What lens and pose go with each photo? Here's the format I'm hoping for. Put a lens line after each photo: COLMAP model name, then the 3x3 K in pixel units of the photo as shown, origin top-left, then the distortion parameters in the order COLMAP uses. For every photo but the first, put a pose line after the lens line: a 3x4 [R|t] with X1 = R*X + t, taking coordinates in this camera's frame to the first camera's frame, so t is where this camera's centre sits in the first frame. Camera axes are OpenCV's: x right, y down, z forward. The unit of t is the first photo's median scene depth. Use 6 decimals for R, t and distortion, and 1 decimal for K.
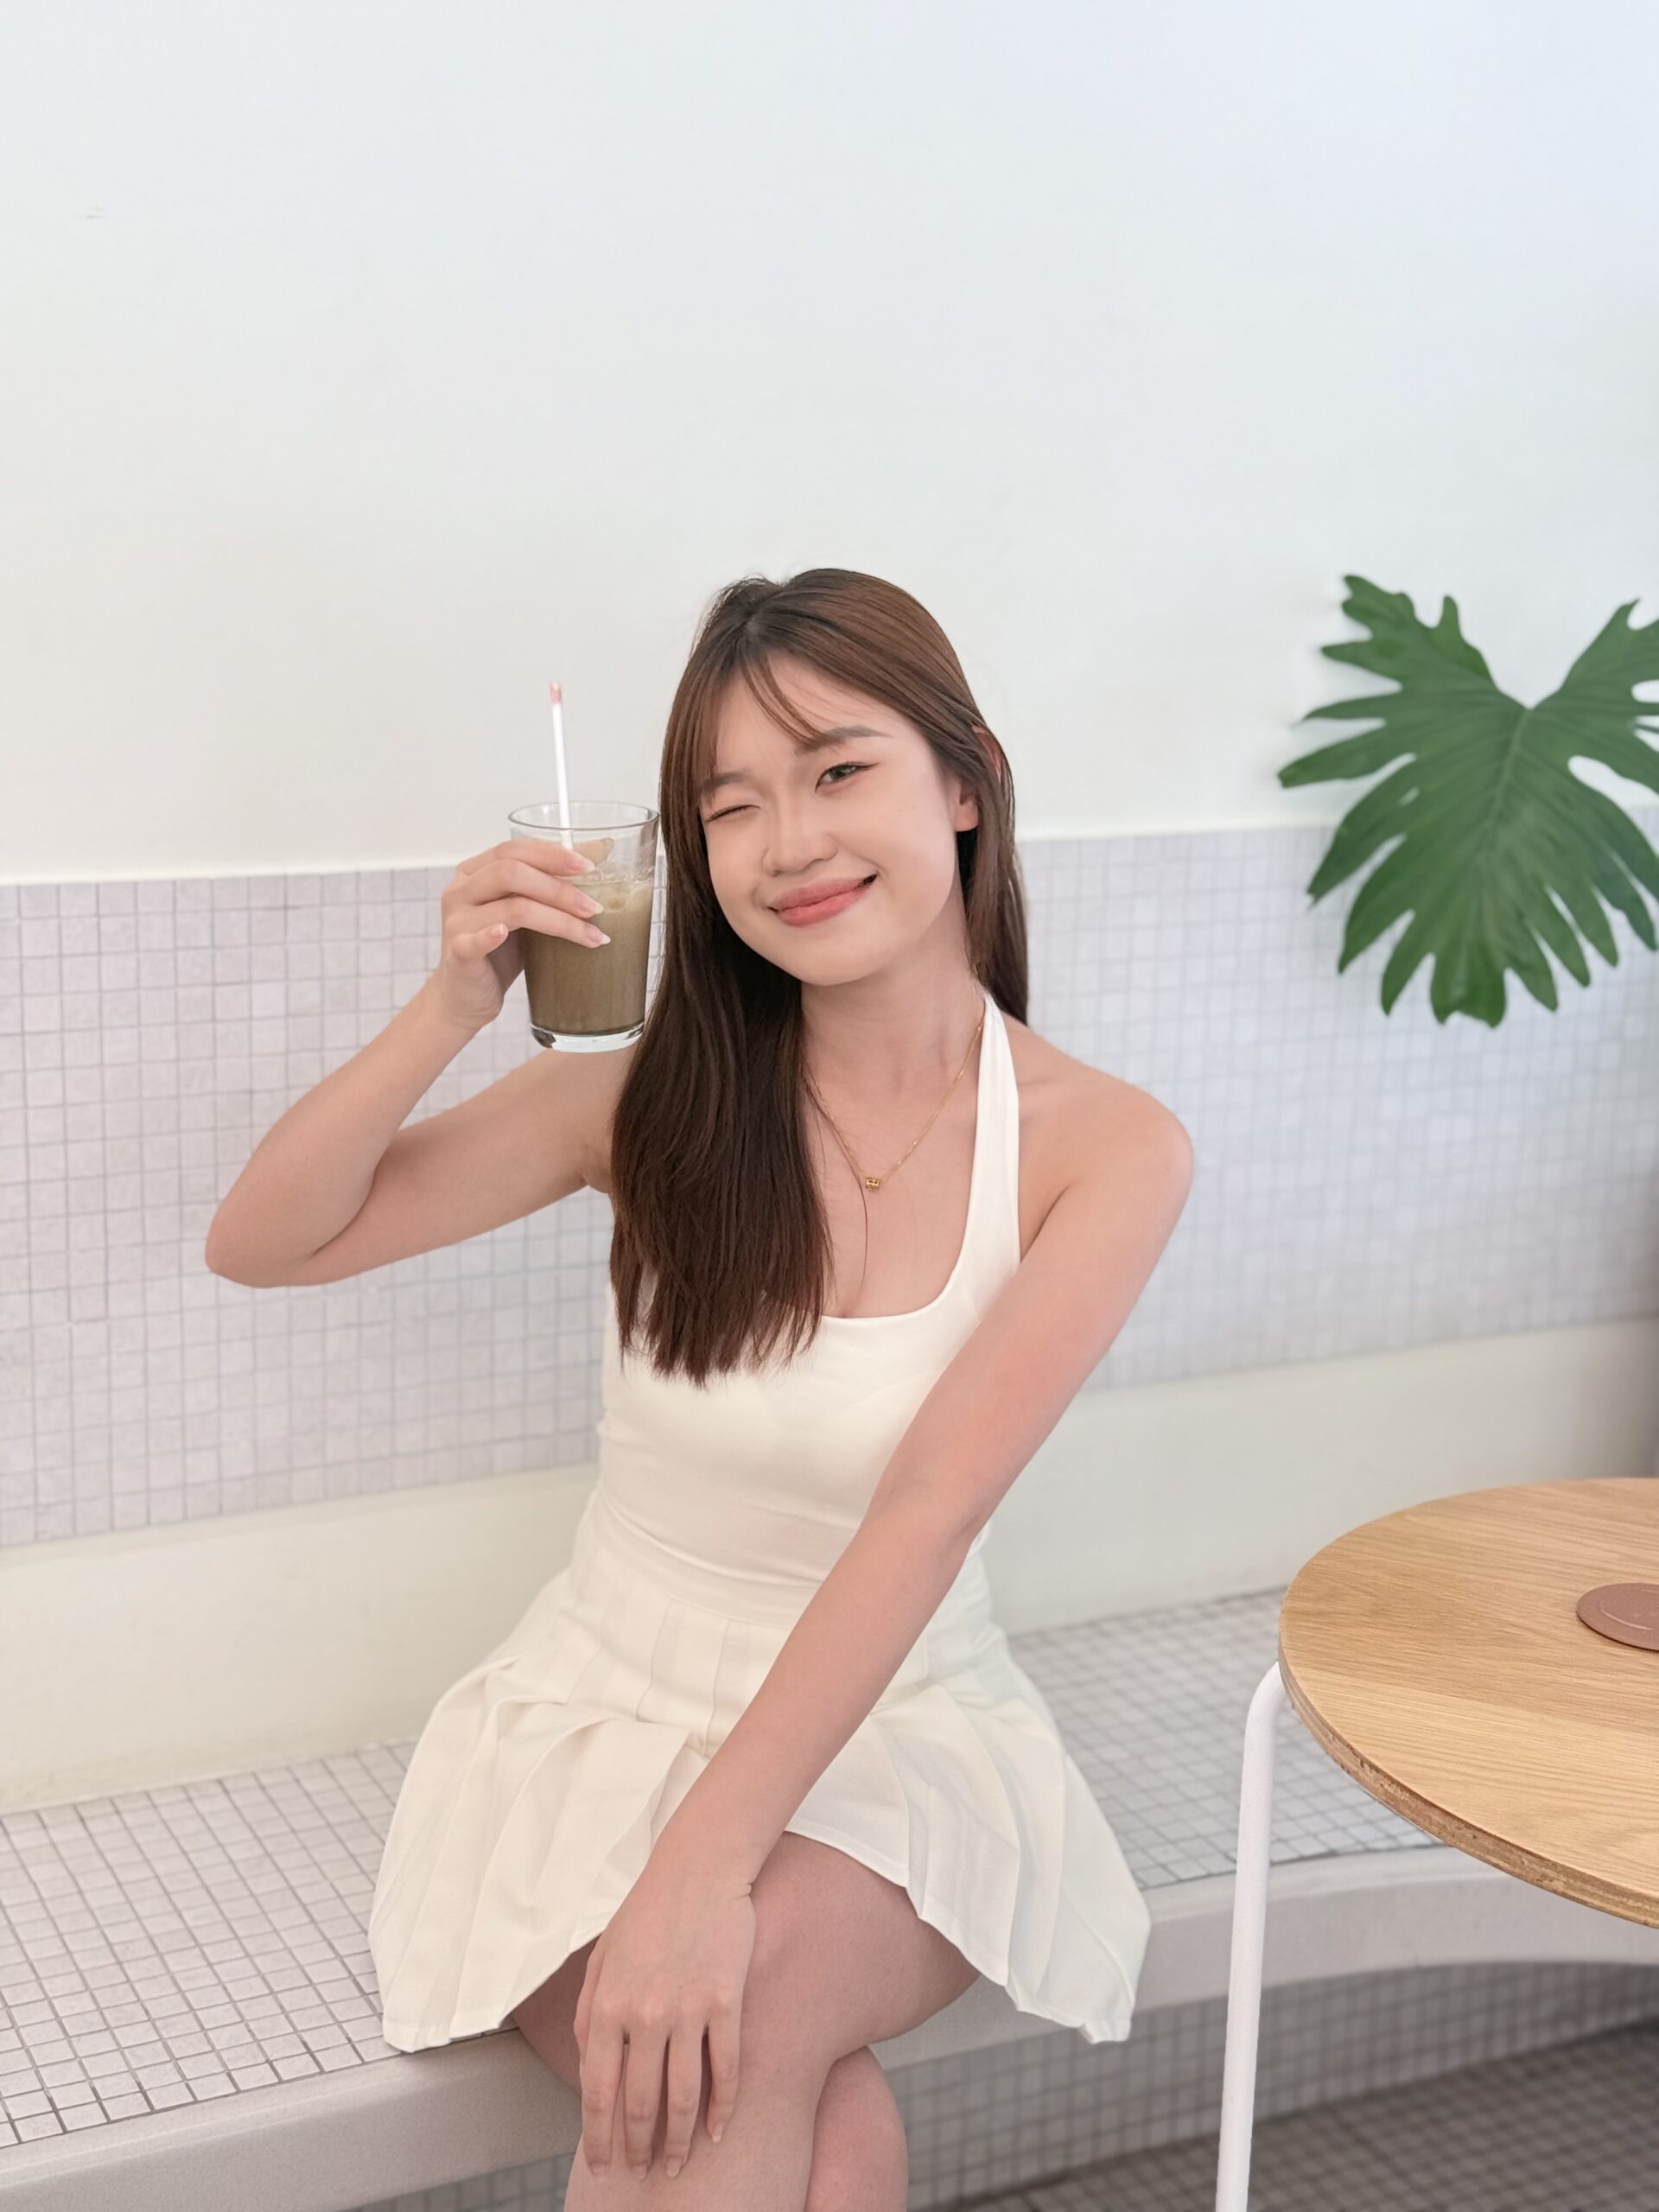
lens RADIAL K [[3082.1, 0, 829.5], [0, 3082.1, 1106.0], [0, 0, 1]] dist [0.121614, -0.155666]
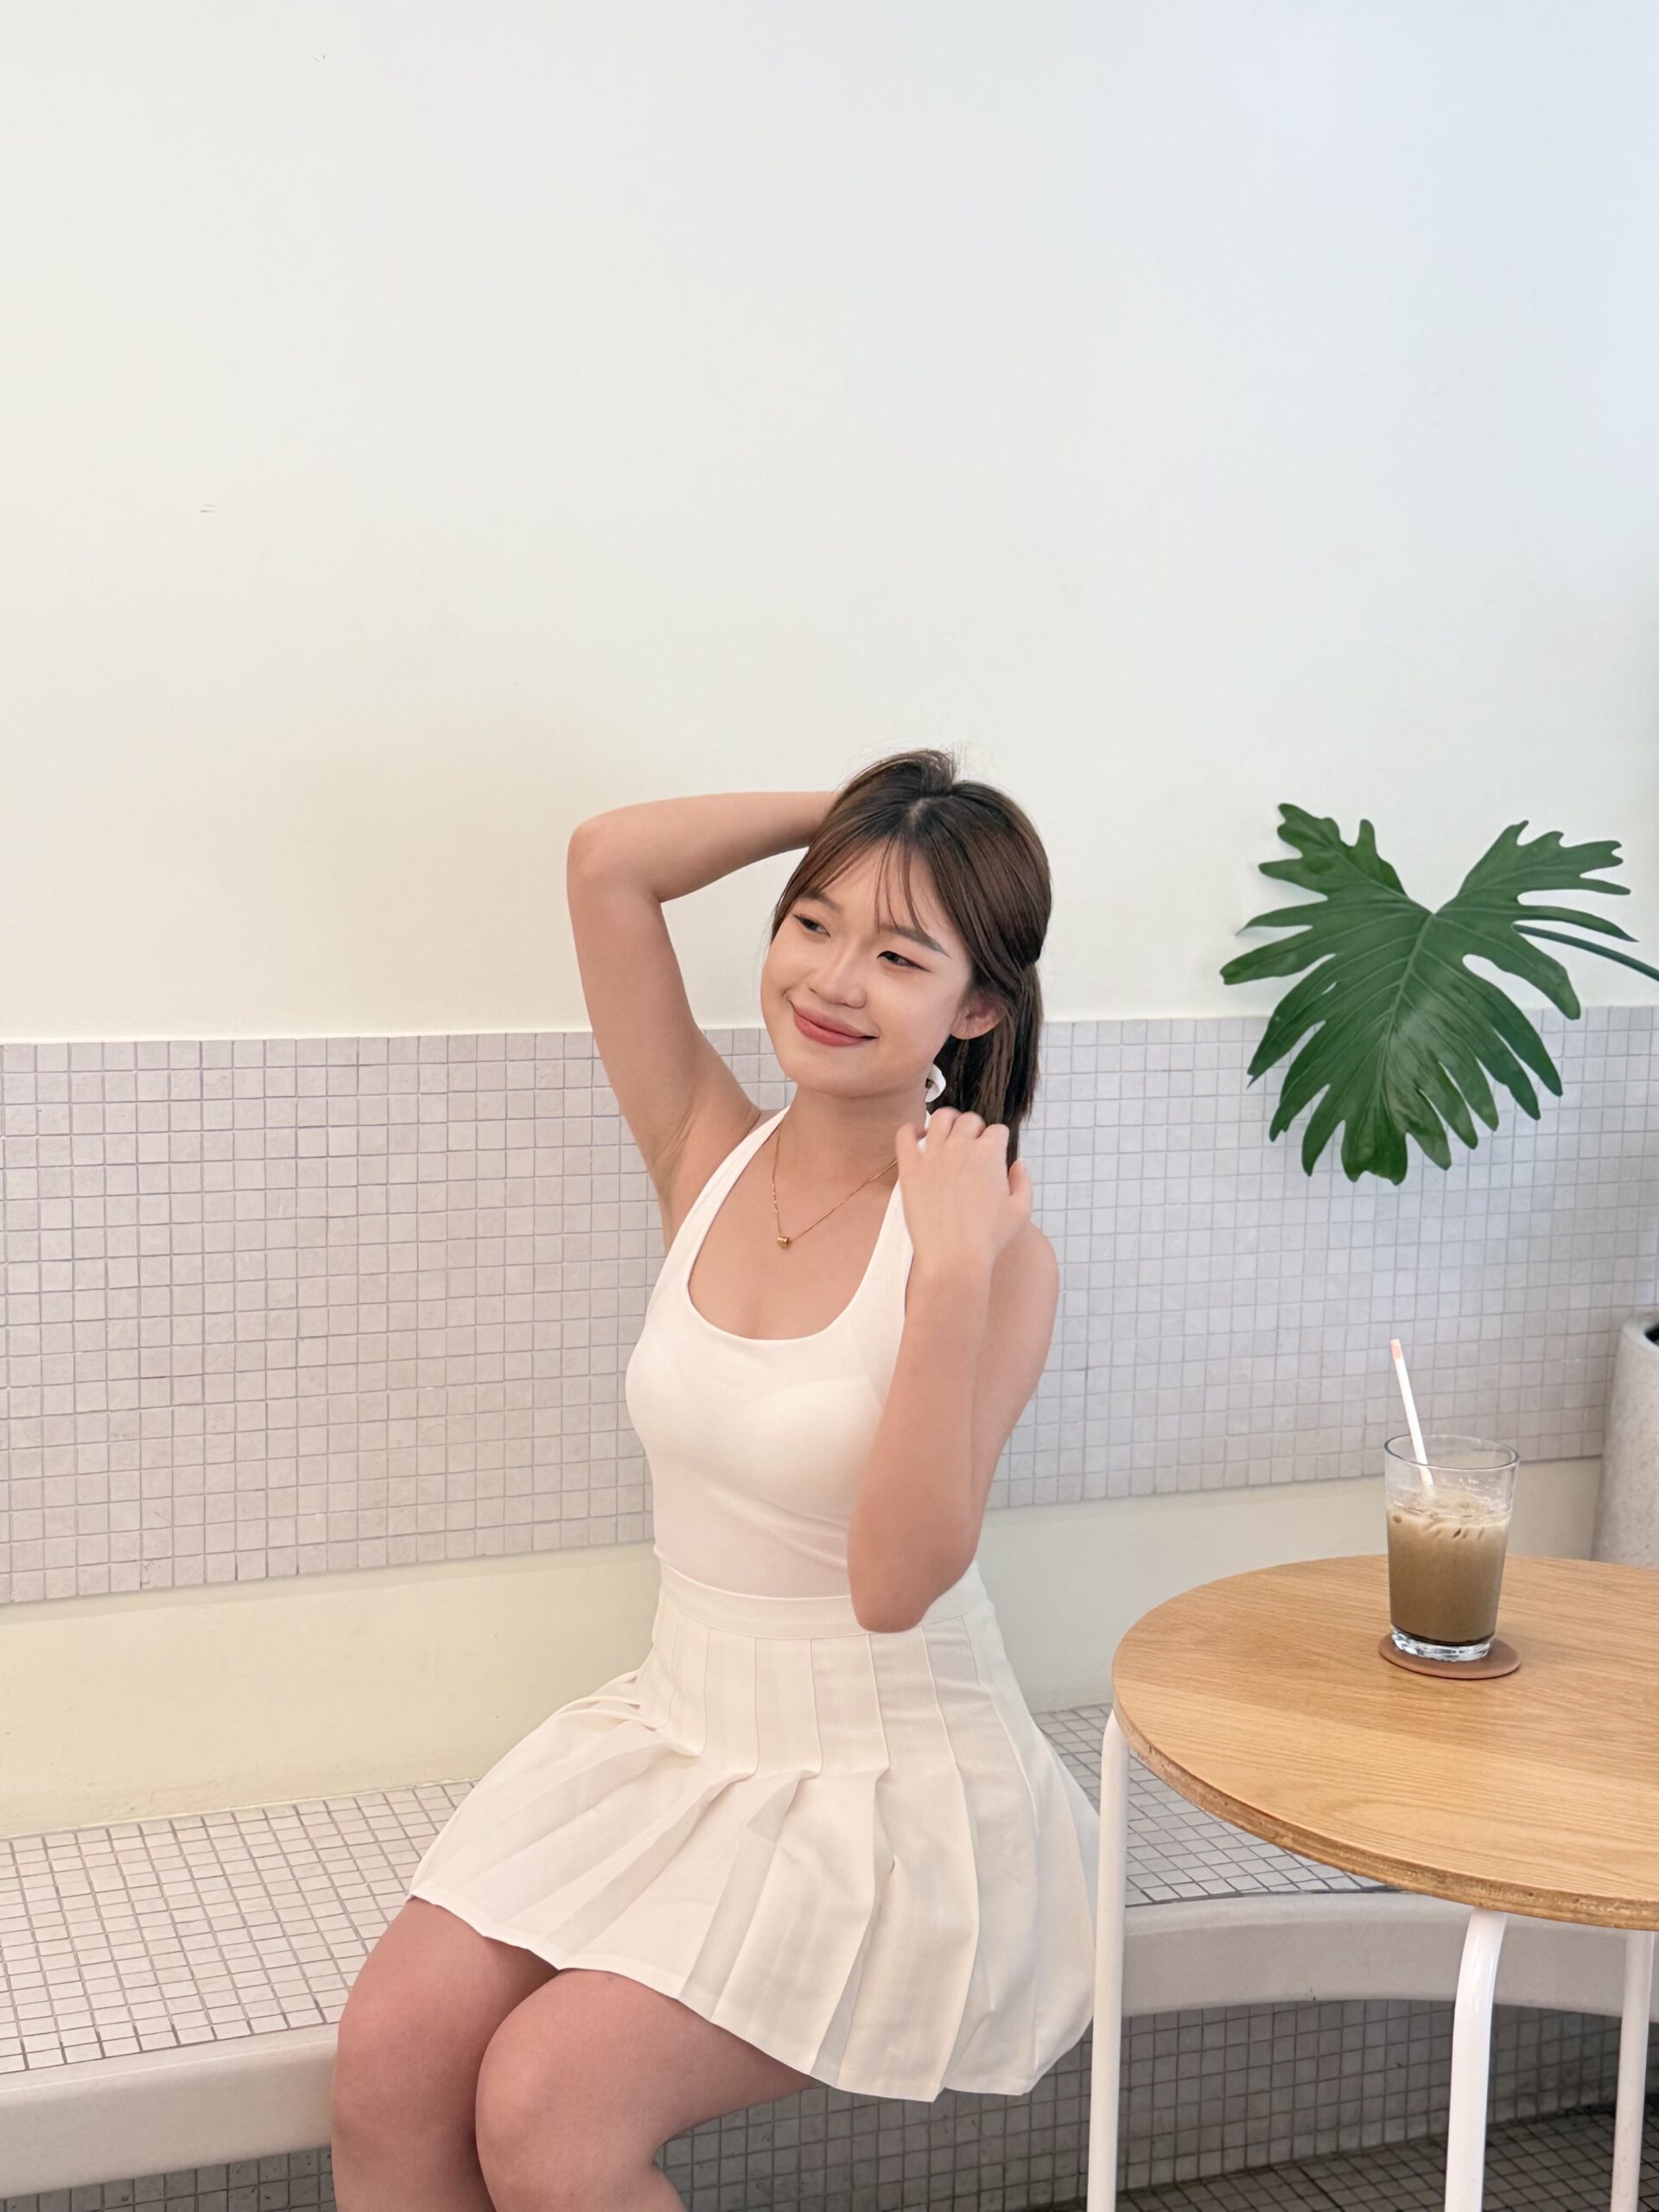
lens RADIAL K [[2790.2, 0, 829.5], [0, 2790.2, 1106.0], [0, 0, 1]] dist [0.133374, -0.233760]
pose [[0.995363, 0.003733, -0.096119, 0.105982], [-0.012764, 0.995536, -0.093520, 0.048388], [0.095341, 0.094314, 0.990967, -0.067501]]
